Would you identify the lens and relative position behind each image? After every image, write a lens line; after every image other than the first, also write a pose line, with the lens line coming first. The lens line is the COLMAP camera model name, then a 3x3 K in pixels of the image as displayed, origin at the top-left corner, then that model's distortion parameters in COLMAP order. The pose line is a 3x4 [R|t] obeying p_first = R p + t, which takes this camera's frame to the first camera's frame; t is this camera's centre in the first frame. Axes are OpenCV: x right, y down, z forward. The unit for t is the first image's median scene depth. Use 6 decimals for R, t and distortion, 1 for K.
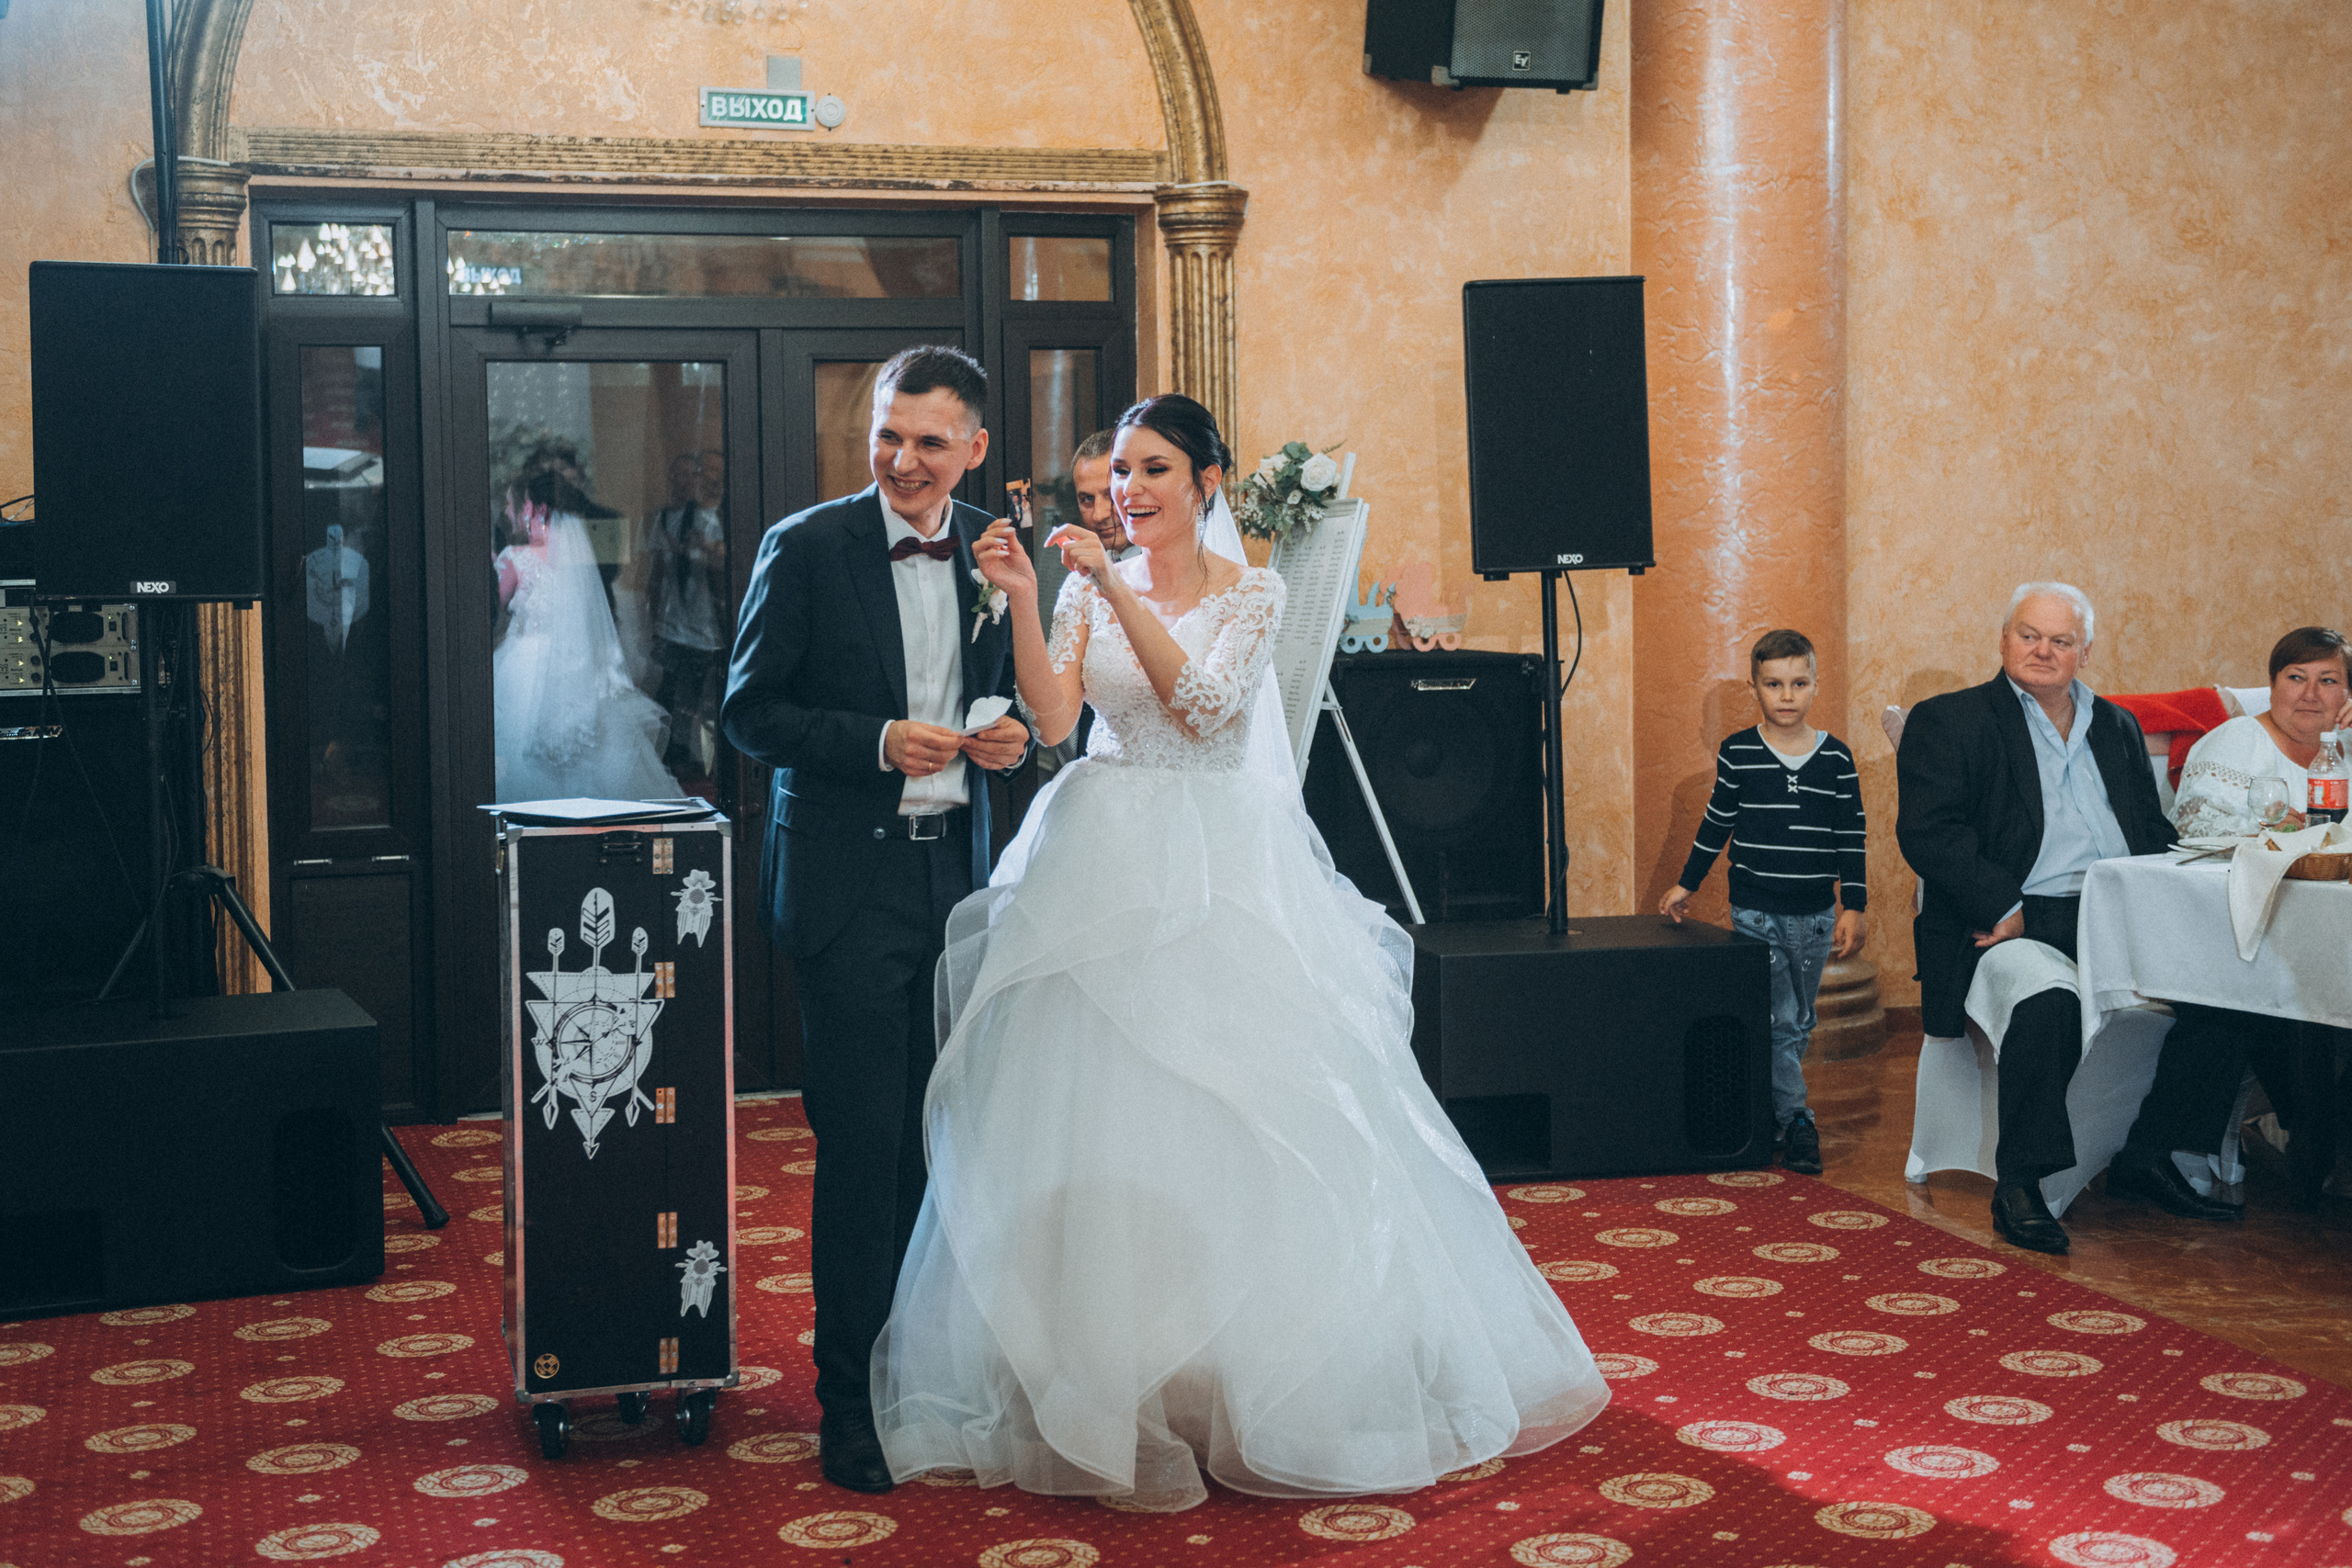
lens RADIAL K [[3470.0, 0, 1175.3], [0, 3470.0, 656.4], [0, 0, 1]] dist [0.115749, 0.068046]
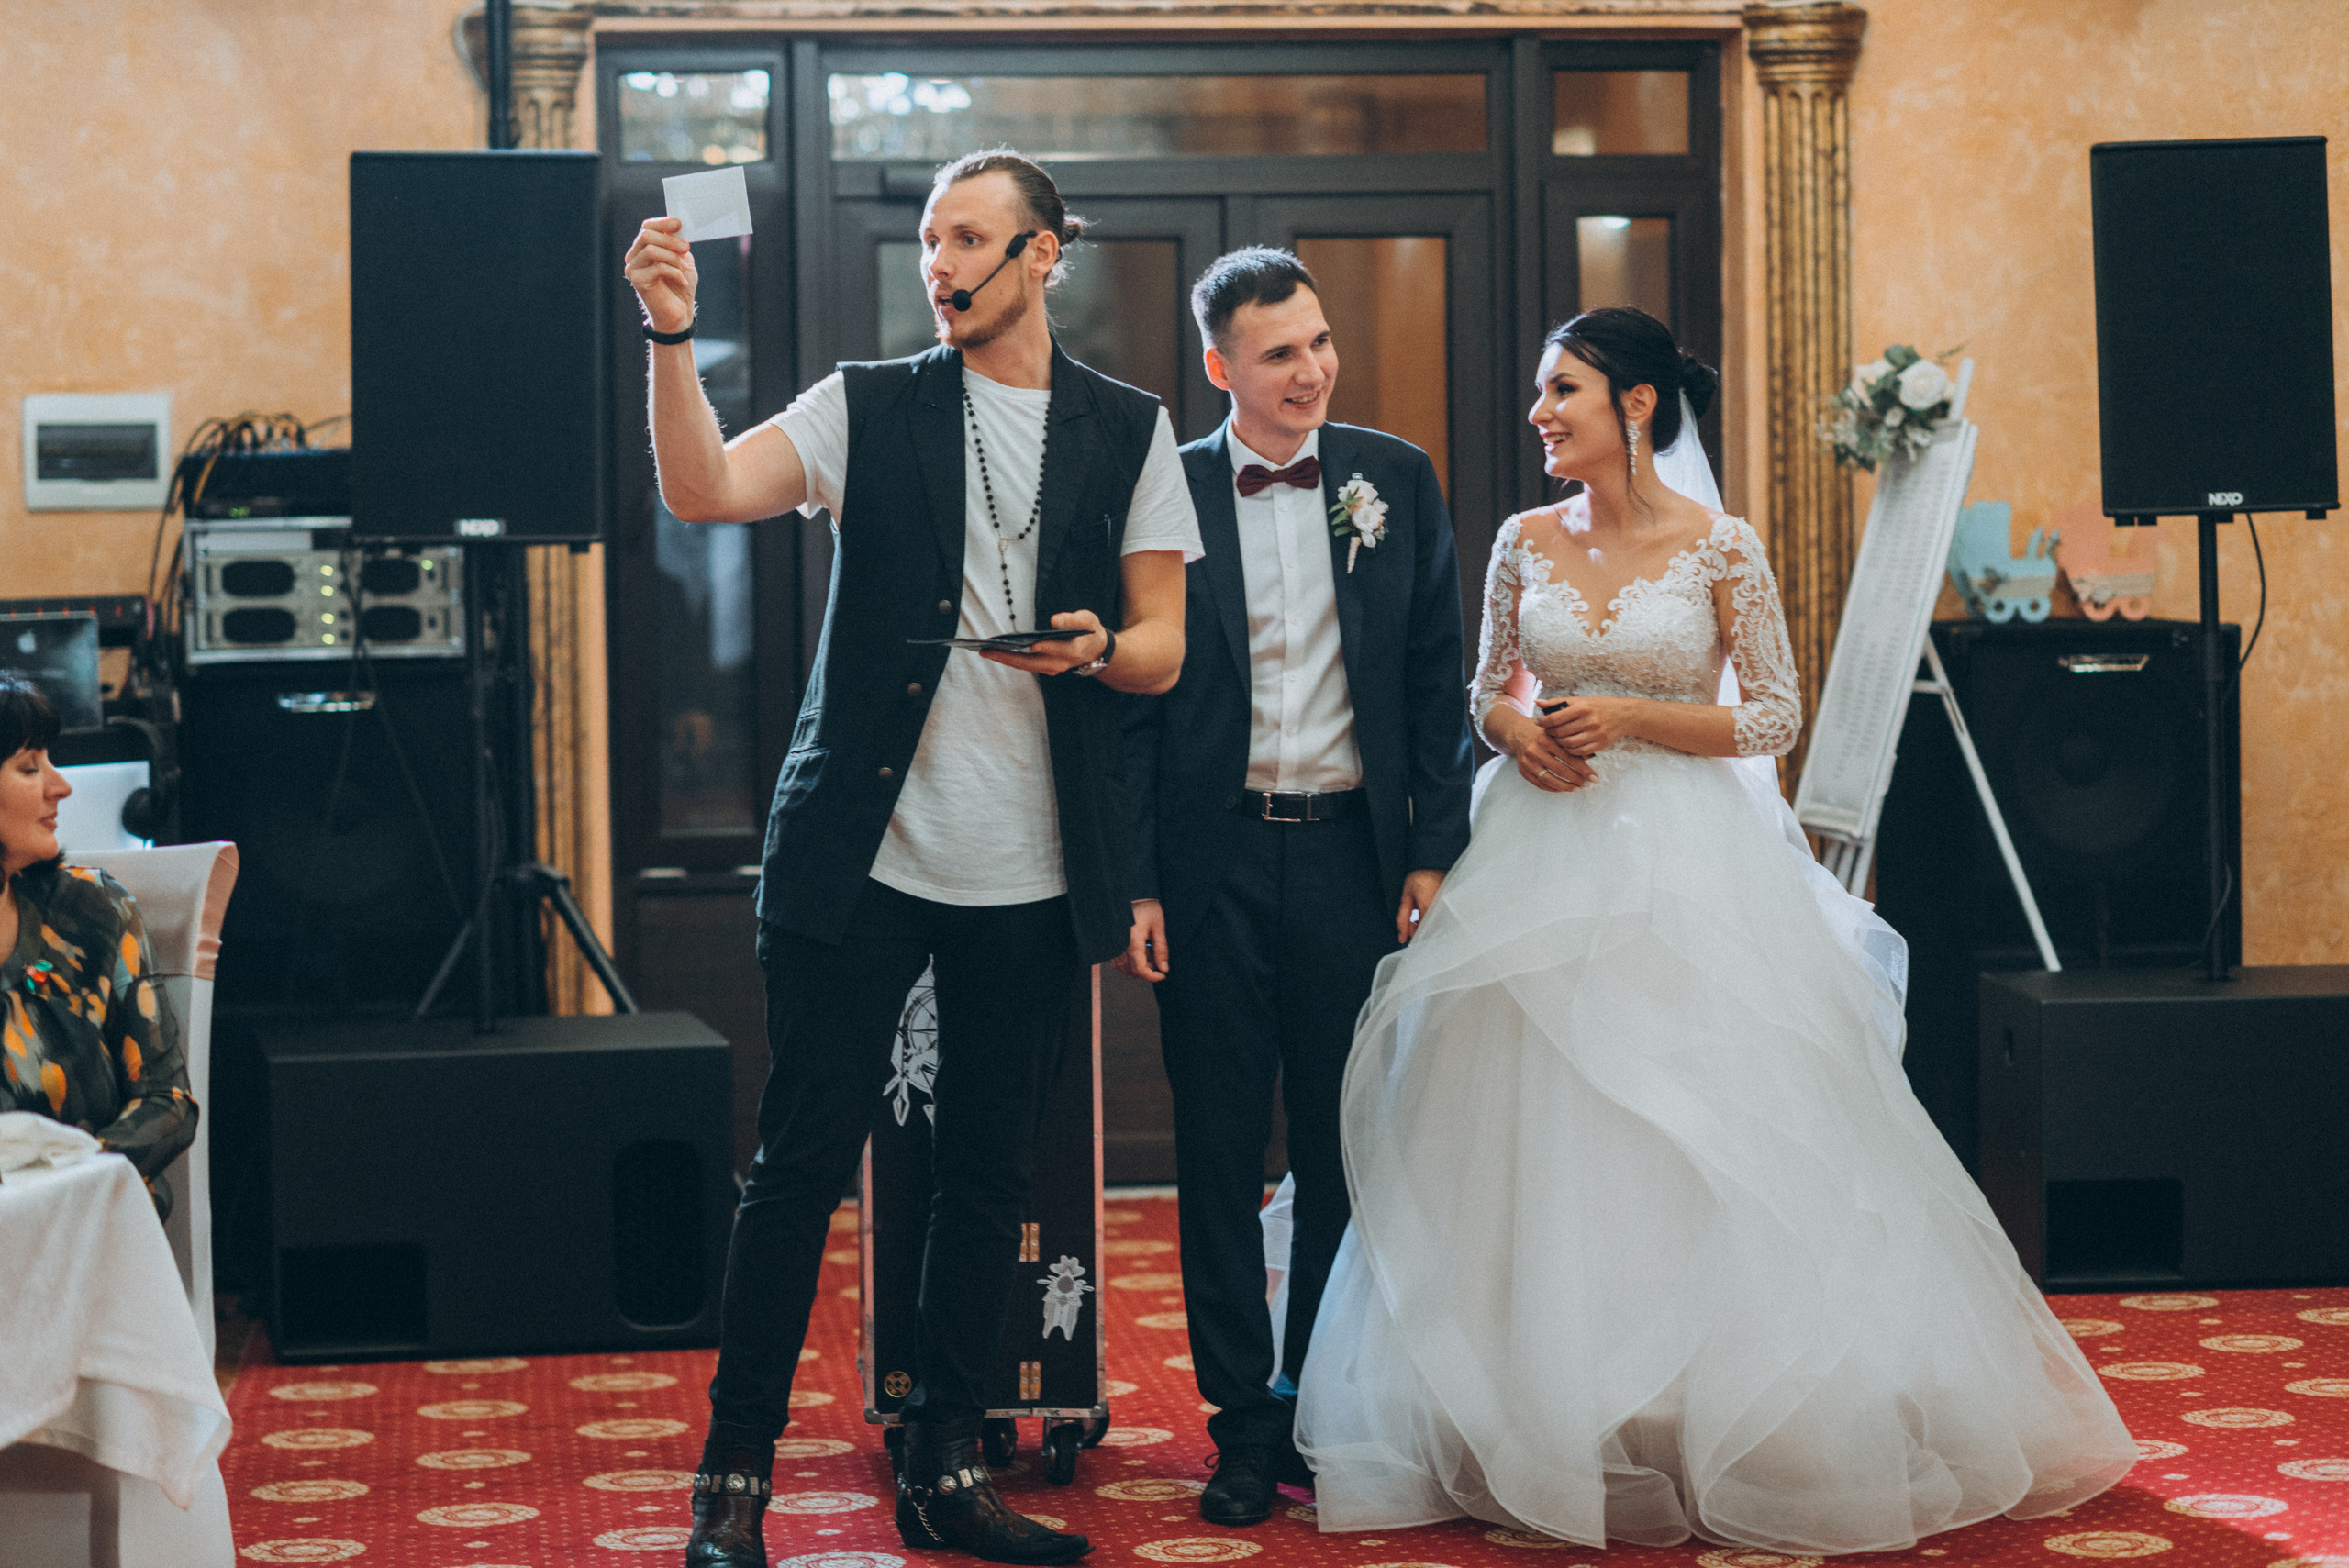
lens RADIAL K [[6210.6, 0, 1174.5], [0, 6210.6, 784.0], [0, 0, 1]] dist [-0.037340, -1.033839]
pose [[0.986264, 0.010886, -0.164818, 0.110975], [-0.007635, 0.999764, 0.020345, 0.009447], [0.165001, -0.018808, 0.986114, -0.410992]]
